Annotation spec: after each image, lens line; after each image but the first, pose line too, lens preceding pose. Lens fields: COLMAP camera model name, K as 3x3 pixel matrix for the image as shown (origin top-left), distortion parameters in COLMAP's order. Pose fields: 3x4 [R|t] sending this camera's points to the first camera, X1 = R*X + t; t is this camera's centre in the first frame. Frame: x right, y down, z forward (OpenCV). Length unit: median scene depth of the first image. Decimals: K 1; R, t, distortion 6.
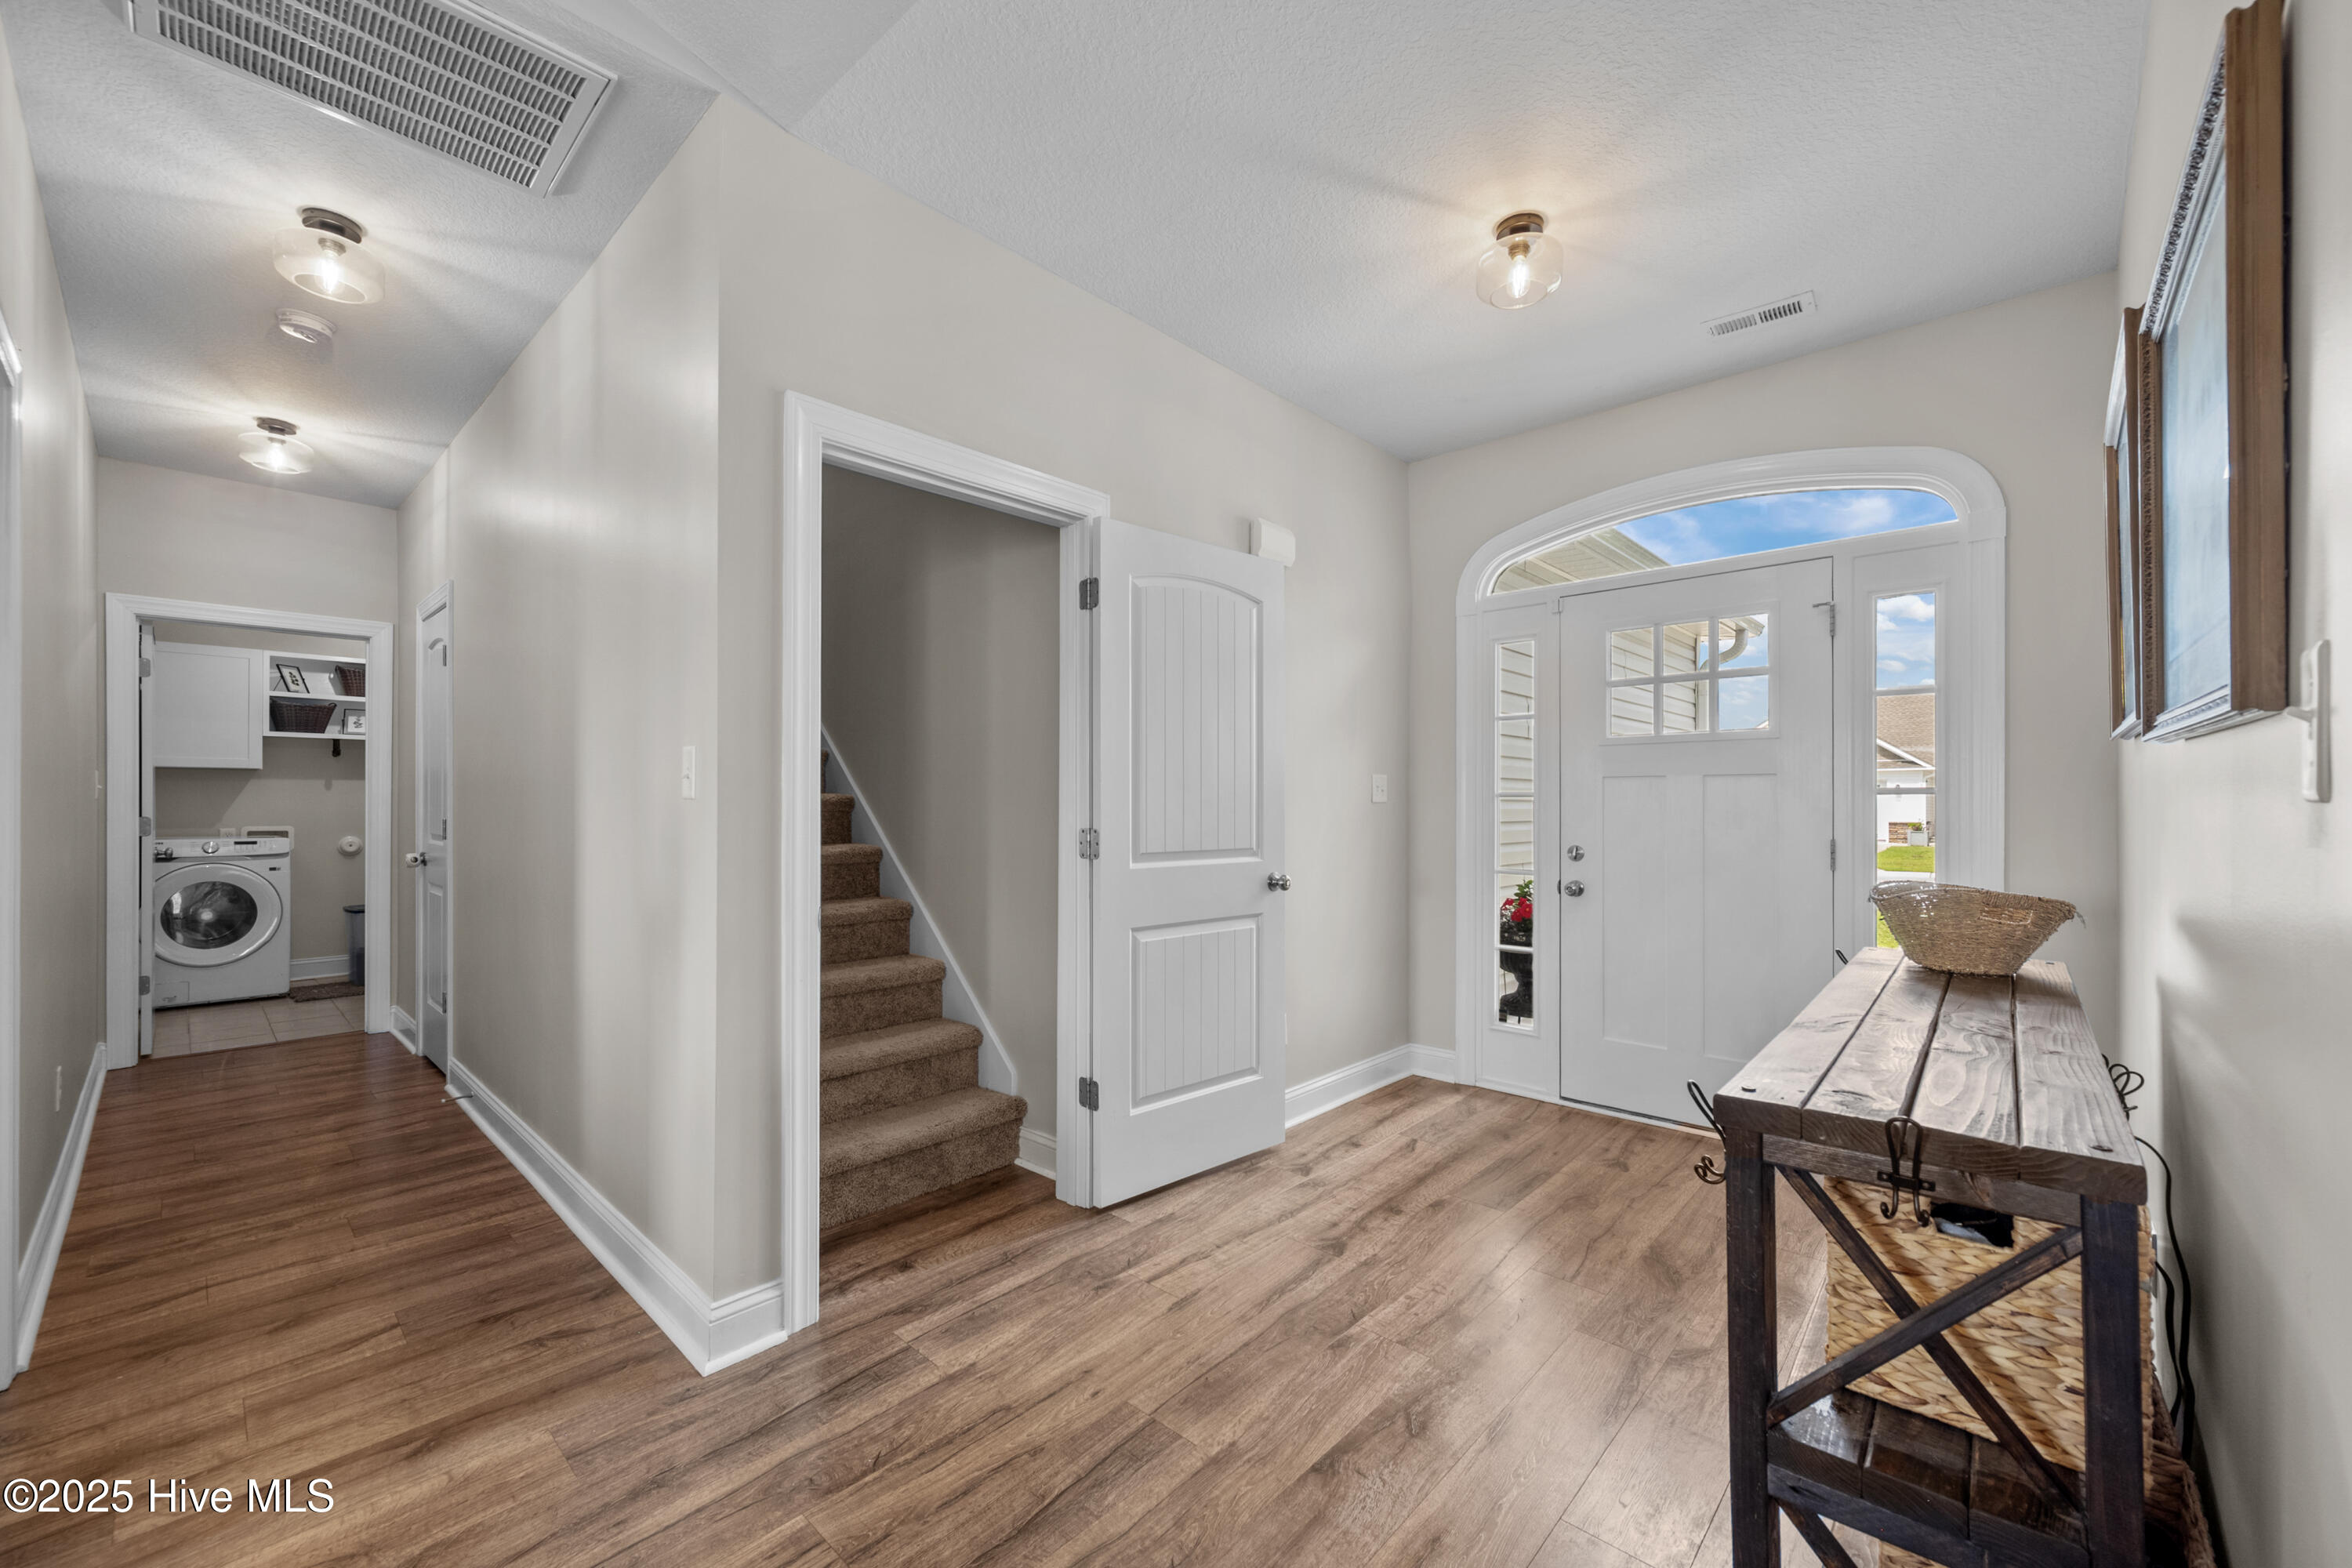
lens RADIAL K [[971.6, 0, 1192.5], [0, 971.6, 821.8], [0, 0, 1]] dist [0.000816, -0.000157]
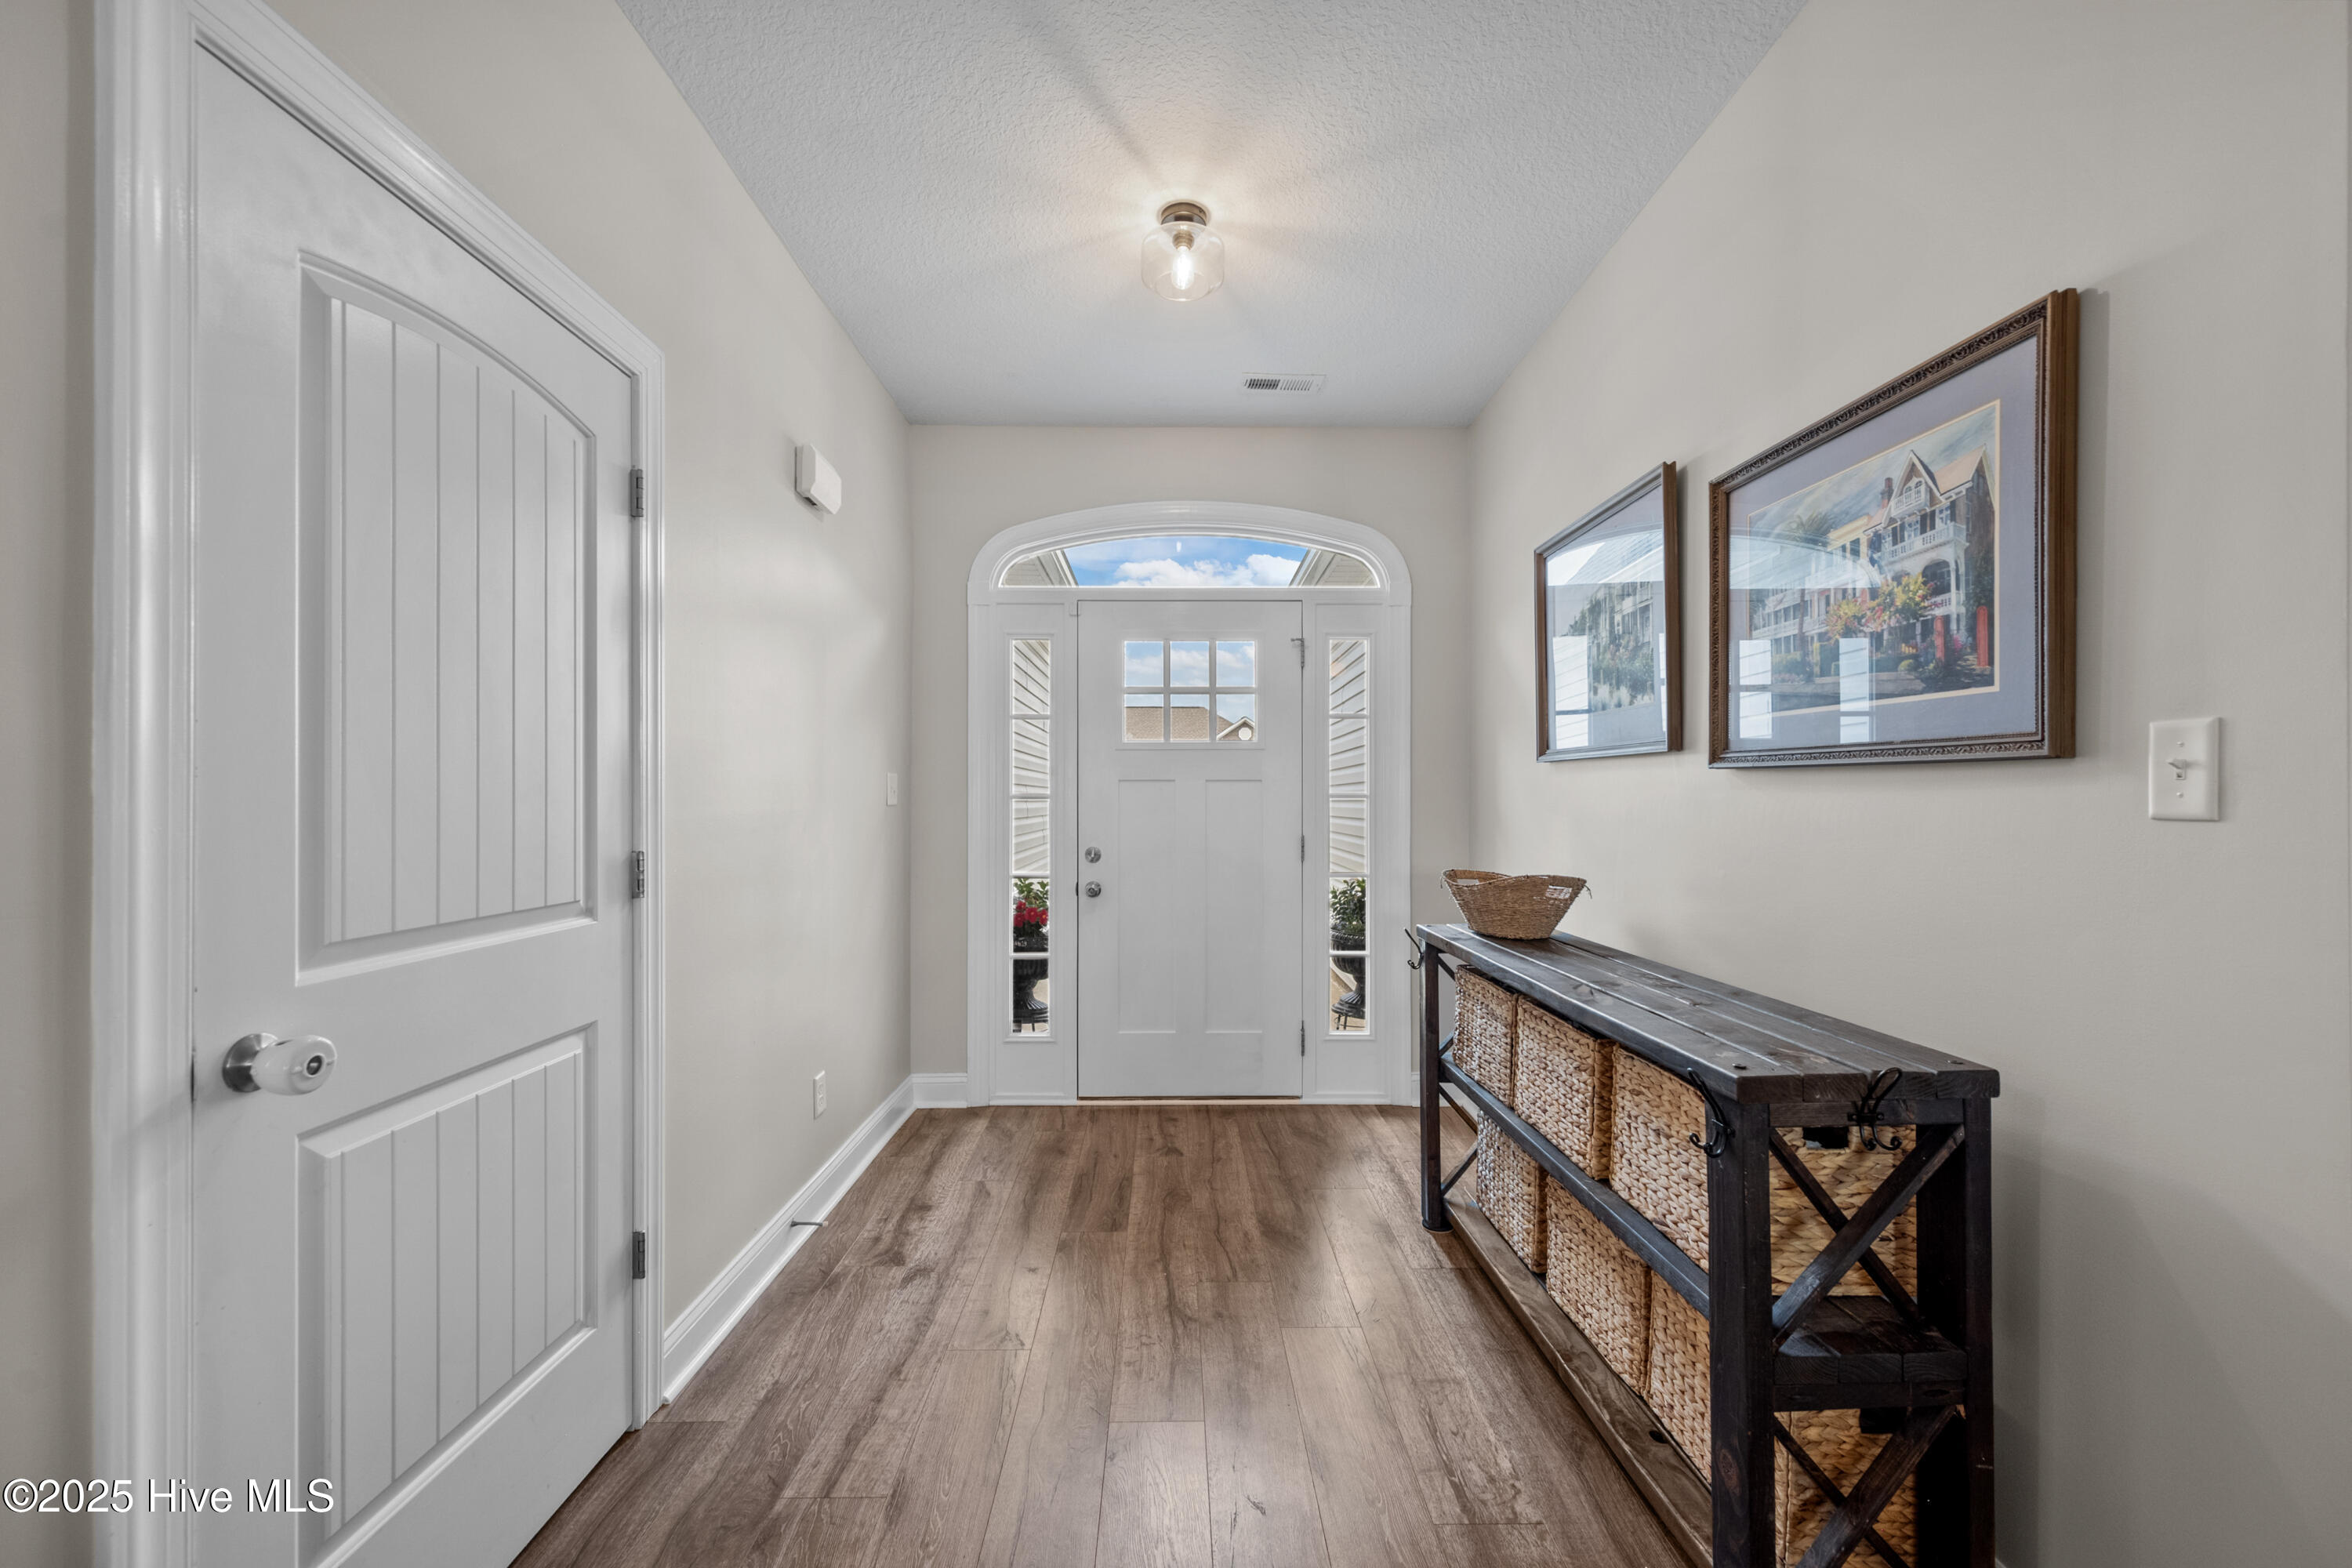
lens RADIAL K [[947.3, 0, 1187.2], [0, 947.3, 812.4], [0, 0, 1]] dist [-0.000173, 0.000091]
pose [[0.718303, -0.012137, 0.695625, -0.235466], [0.016246, 0.999868, 0.000670, -0.011582], [-0.695541, 0.010820, 0.718405, 0.231079]]
